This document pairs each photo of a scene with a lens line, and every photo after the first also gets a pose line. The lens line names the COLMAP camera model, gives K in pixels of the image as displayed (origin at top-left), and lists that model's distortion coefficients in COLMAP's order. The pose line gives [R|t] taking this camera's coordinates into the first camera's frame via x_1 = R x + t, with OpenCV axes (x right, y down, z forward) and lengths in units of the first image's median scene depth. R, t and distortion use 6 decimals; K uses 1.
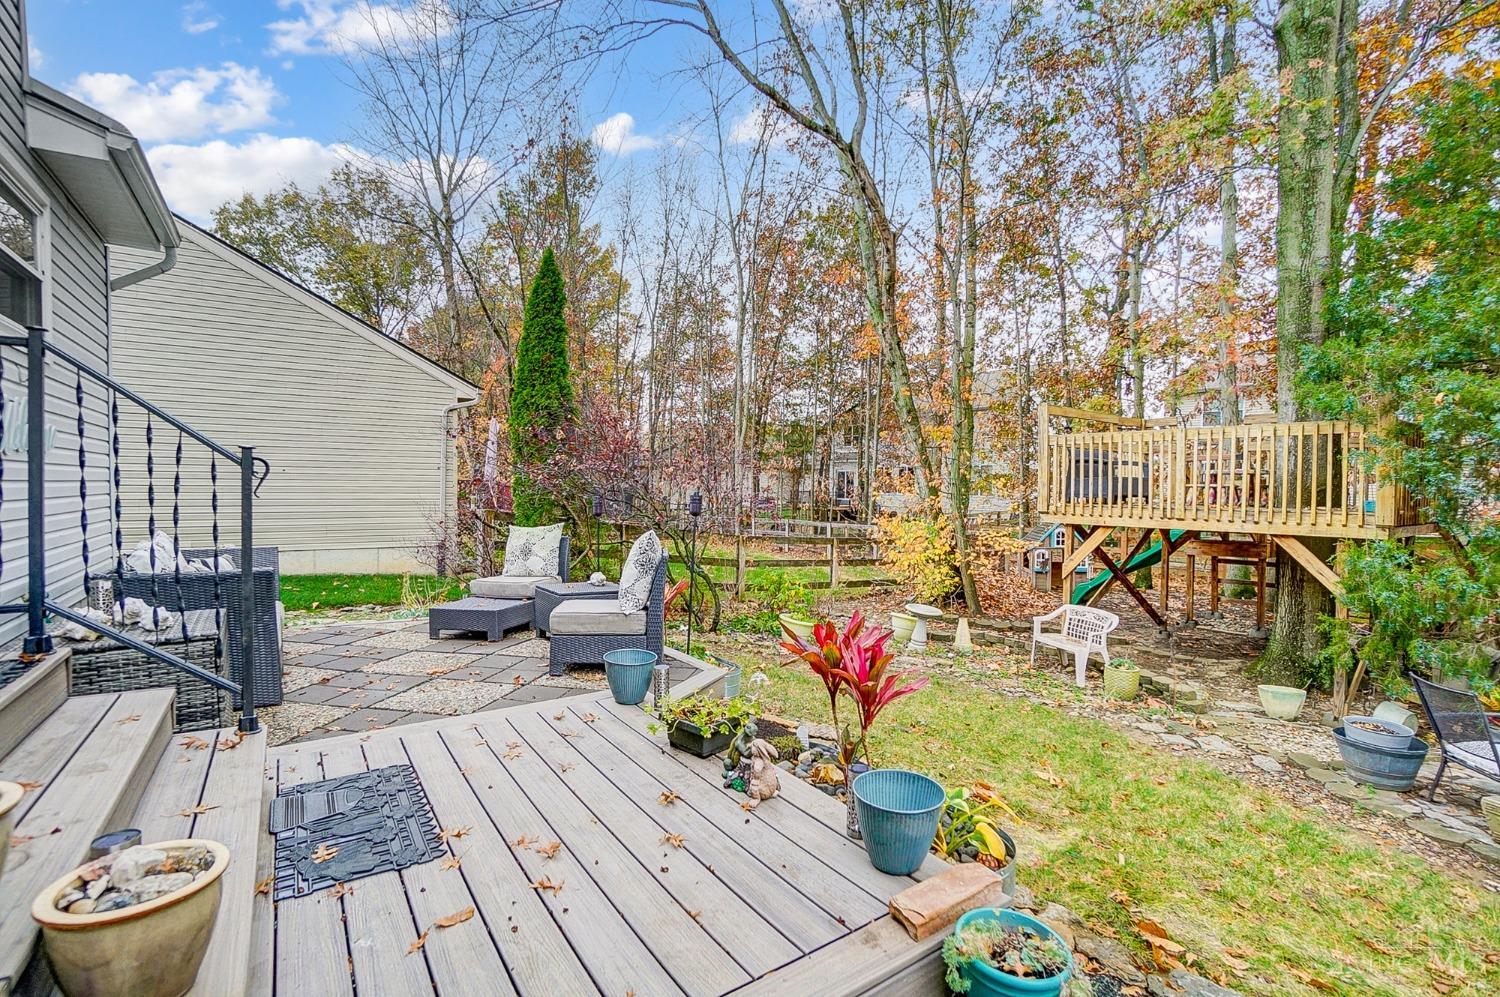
lens RADIAL K [[684.3, 0, 731.1], [0, 684.3, 512.2], [0, 0, 1]] dist [-0.068514, 0.024932]
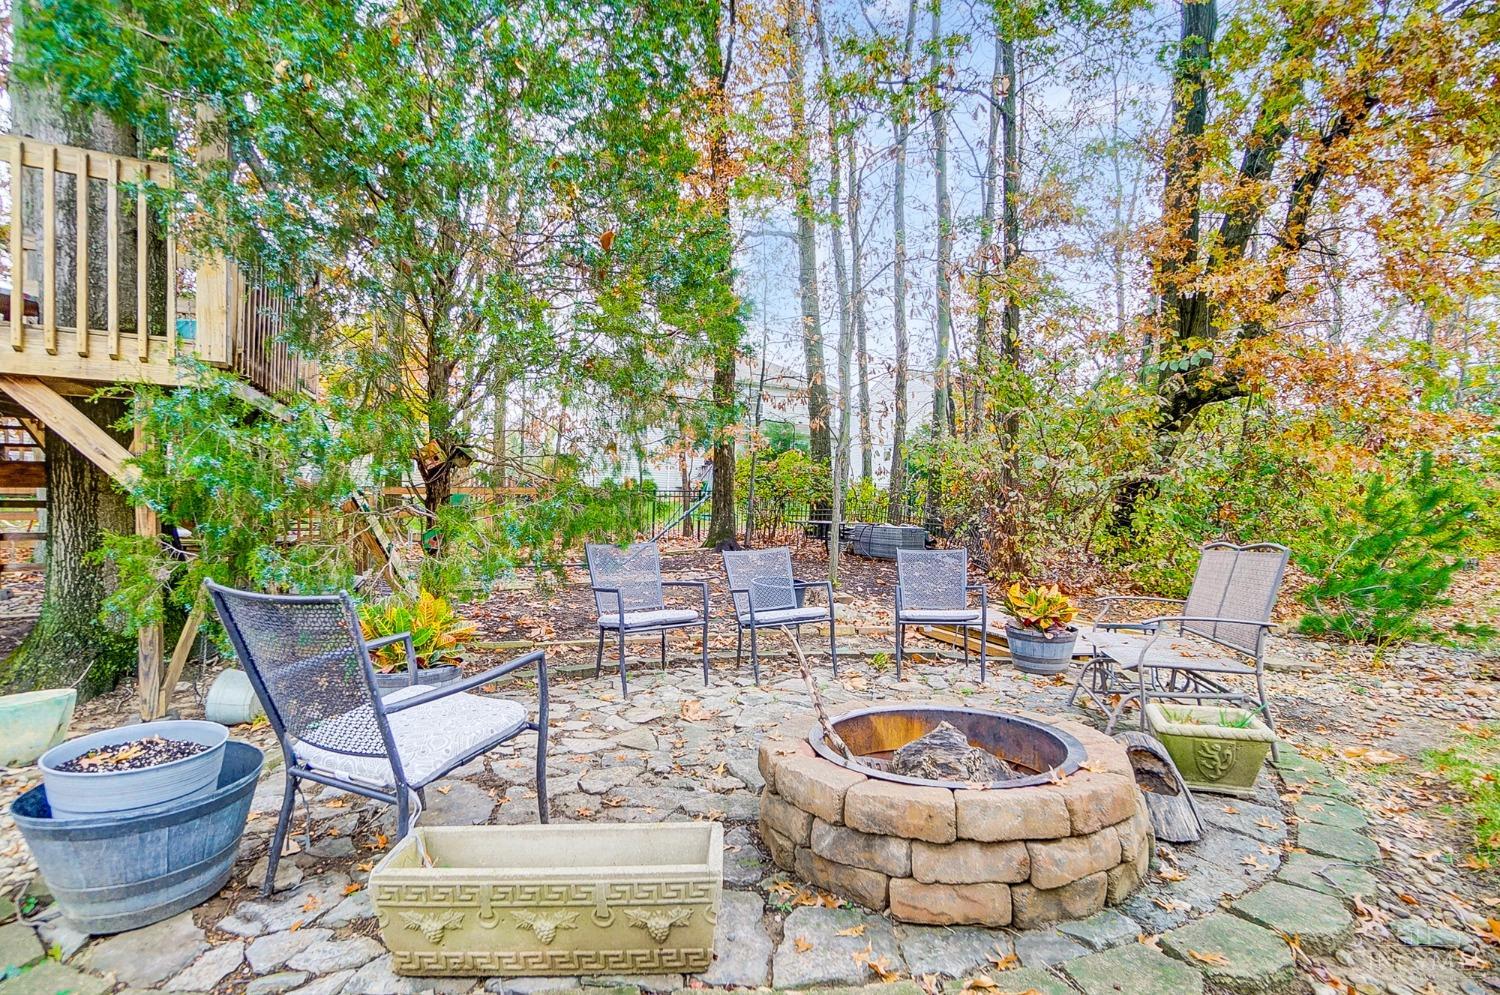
lens RADIAL K [[644.0, 0, 741.9], [0, 644.0, 503.6], [0, 0, 1]] dist [-0.000417, -0.000329]
pose [[0.168021, -0.013779, 0.985687, 0.369136], [0.011474, 0.999862, 0.012022, 0.100460], [-0.985717, 0.009290, 0.168156, 0.322793]]
